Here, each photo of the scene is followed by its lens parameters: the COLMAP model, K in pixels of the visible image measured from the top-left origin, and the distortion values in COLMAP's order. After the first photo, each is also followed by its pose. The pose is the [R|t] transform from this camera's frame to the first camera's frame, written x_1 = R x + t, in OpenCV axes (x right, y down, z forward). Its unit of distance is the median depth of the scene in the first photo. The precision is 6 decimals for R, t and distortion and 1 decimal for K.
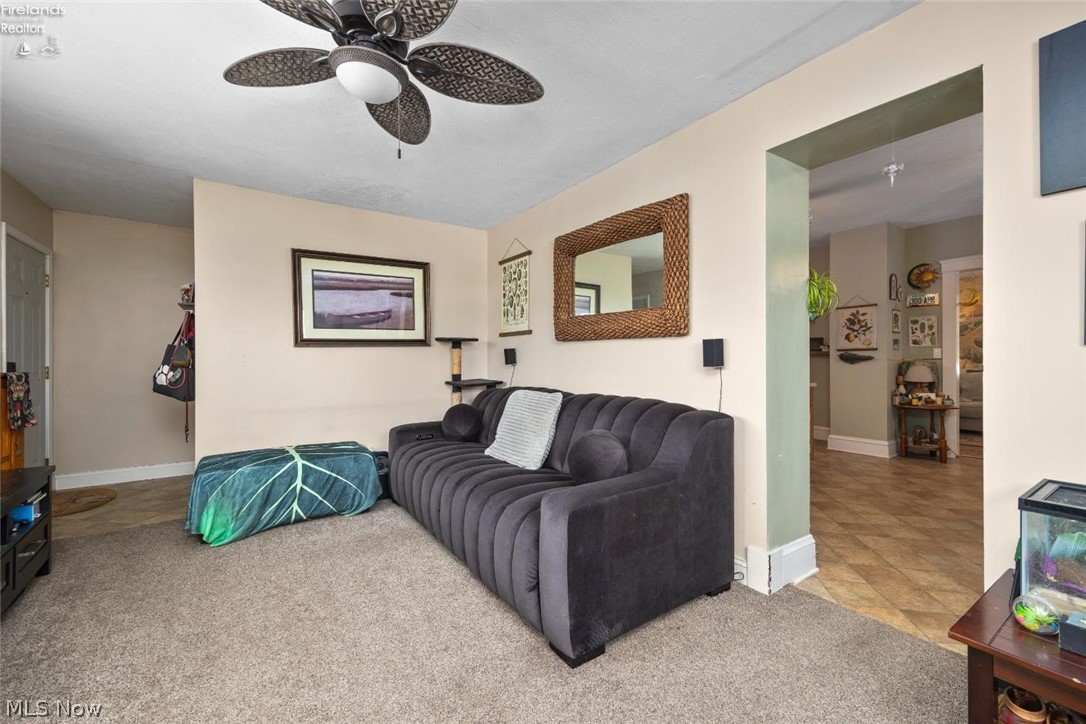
lens RADIAL K [[435.0, 0, 543.0], [0, 435.0, 362.0], [0, 0, 1]] dist [0.013579, 0.000004]
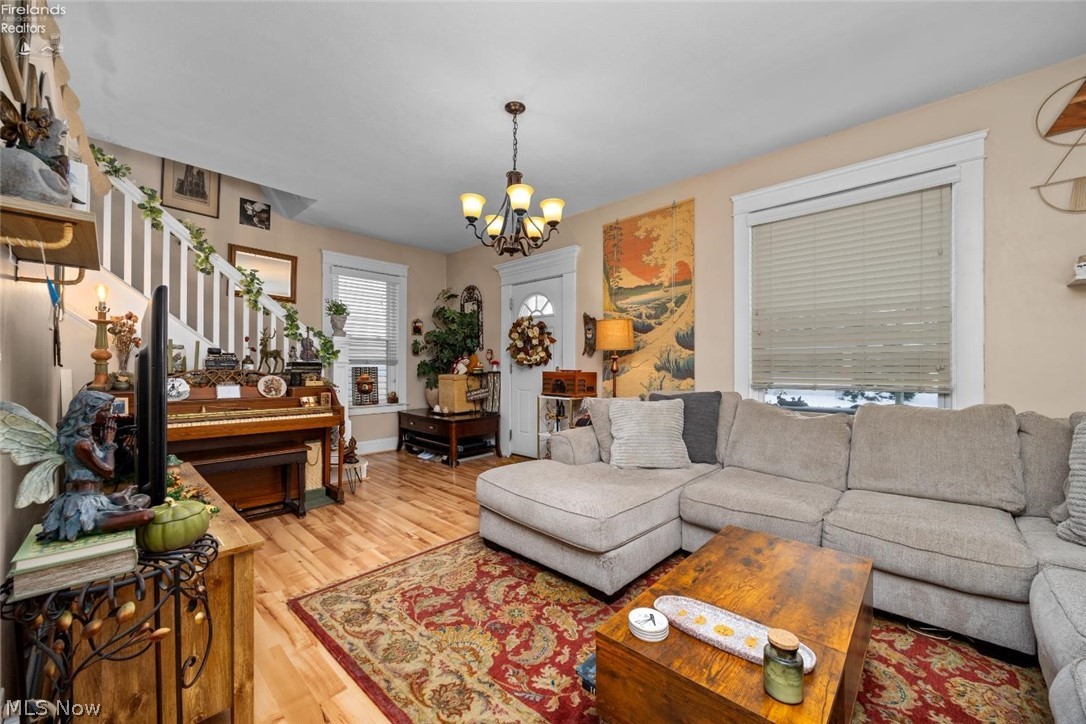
lens RADIAL K [[415.1, 0, 539.9], [0, 415.1, 369.0], [0, 0, 1]] dist [-0.000576, -0.000079]
pose [[0.975155, 0.009443, 0.221322, 1.434522], [-0.009615, 0.999954, -0.000303, -0.015085], [-0.221314, -0.001833, 0.975201, 1.138268]]
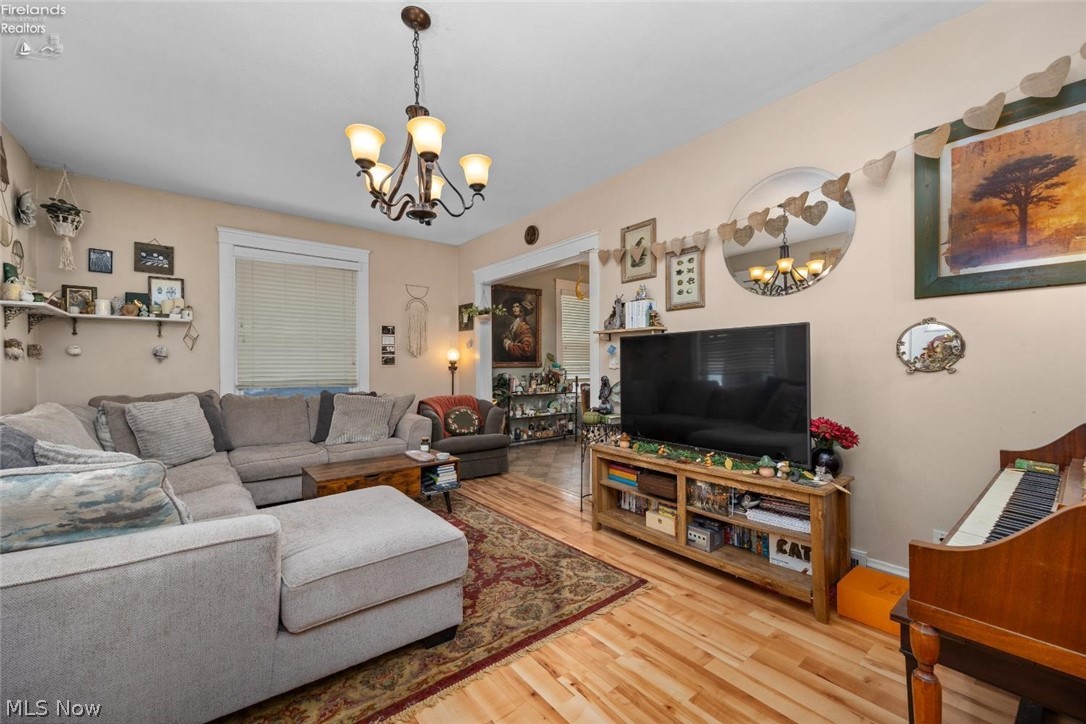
lens RADIAL K [[435.0, 0, 543.0], [0, 435.0, 362.0], [0, 0, 1]] dist [0.013579, 0.000004]
pose [[-0.996698, 0.013183, -0.080121, 1.437124], [0.013009, 0.999912, 0.002685, -0.031615], [0.080150, 0.001634, -0.996782, 2.292030]]
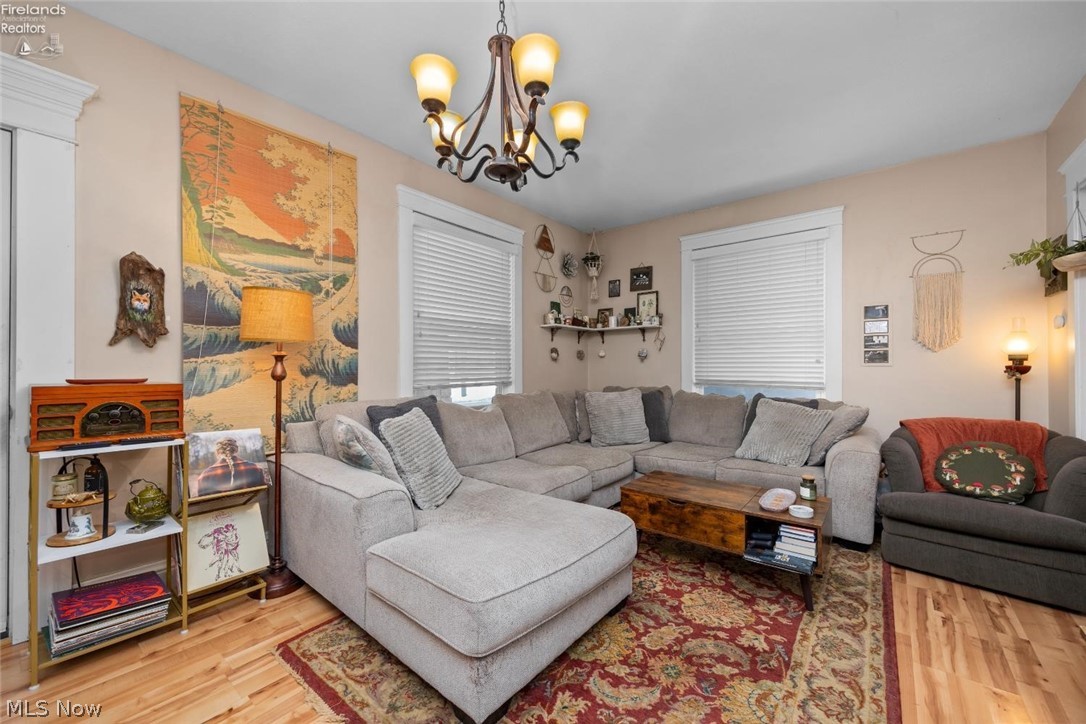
lens RADIAL K [[429.8, 0, 541.7], [0, 429.8, 366.0], [0, 0, 1]] dist [0.000302, 0.000022]
pose [[-0.295737, 0.013524, 0.955174, 1.157591], [0.011054, 0.999881, -0.010734, -0.017744], [-0.955205, 0.007384, -0.295852, 1.856762]]
